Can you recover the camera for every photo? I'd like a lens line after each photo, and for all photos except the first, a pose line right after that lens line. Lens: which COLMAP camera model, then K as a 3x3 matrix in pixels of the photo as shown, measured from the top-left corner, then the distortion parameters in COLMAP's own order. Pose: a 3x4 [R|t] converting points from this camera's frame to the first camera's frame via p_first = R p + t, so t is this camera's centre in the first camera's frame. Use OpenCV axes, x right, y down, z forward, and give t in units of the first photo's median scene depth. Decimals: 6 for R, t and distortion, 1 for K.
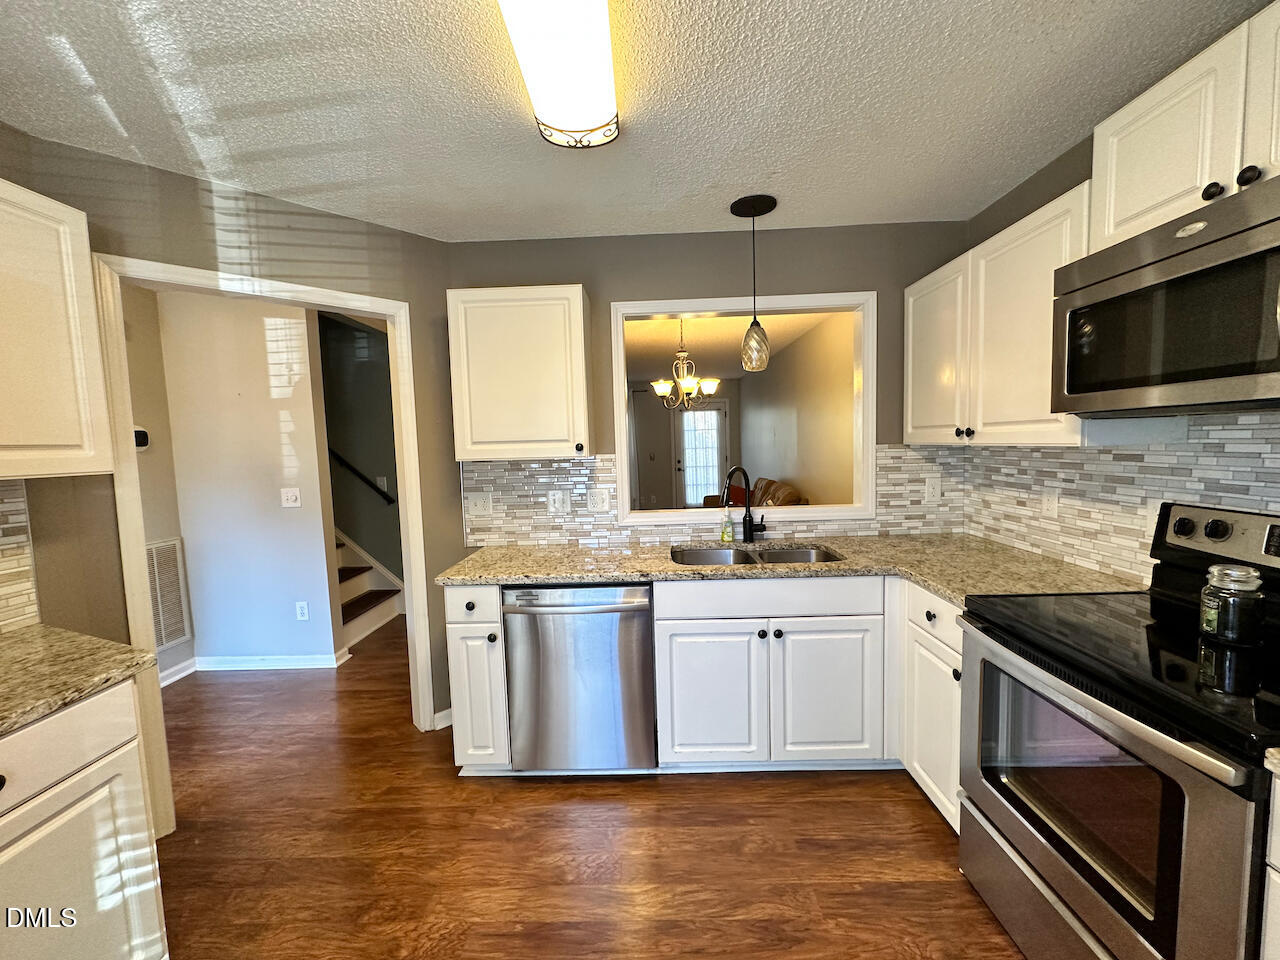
lens RADIAL K [[511.1, 0, 638.2], [0, 511.1, 475.4], [0, 0, 1]] dist [0.001304, -0.001138]
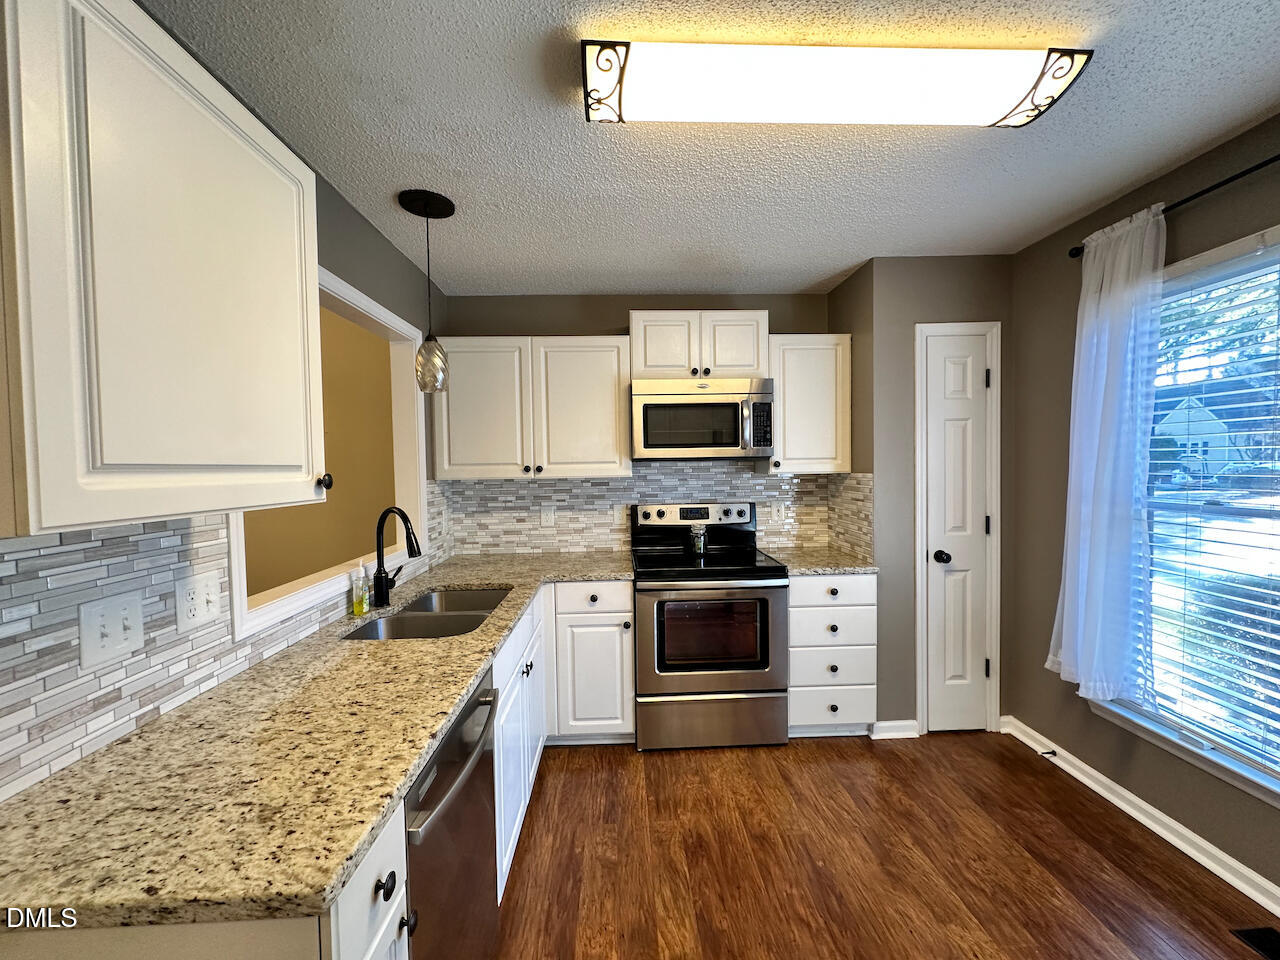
lens RADIAL K [[511.1, 0, 640.3], [0, 511.1, 476.4], [0, 0, 1]] dist [0.001304, -0.001138]
pose [[-0.054463, 0.008619, 0.998479, -0.697781], [0.082918, 0.996548, -0.004079, -0.034659], [-0.995067, 0.082570, -0.054990, 0.770547]]
